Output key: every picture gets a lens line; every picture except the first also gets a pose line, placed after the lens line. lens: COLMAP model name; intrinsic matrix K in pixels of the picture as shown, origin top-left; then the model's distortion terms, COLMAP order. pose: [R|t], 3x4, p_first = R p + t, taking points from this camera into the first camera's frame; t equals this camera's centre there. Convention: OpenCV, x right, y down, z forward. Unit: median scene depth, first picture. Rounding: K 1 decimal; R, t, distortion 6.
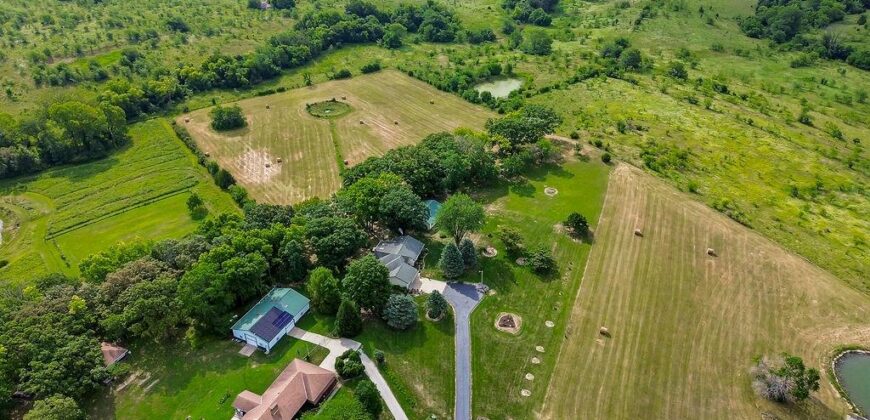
lens RADIAL K [[619.3, 0, 435.0], [0, 619.3, 210.0], [0, 0, 1]] dist [0.065108, -0.053960]
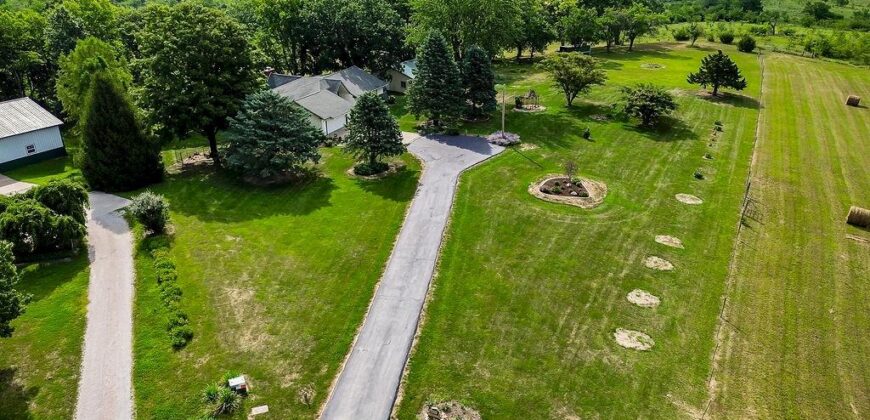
lens RADIAL K [[619.3, 0, 435.0], [0, 619.3, 210.0], [0, 0, 1]] dist [0.065108, -0.053960]
pose [[0.994868, 0.041721, -0.092184, 0.078350], [-0.056280, 0.985272, -0.161467, 0.263954], [0.084090, 0.165827, 0.982563, 0.669683]]
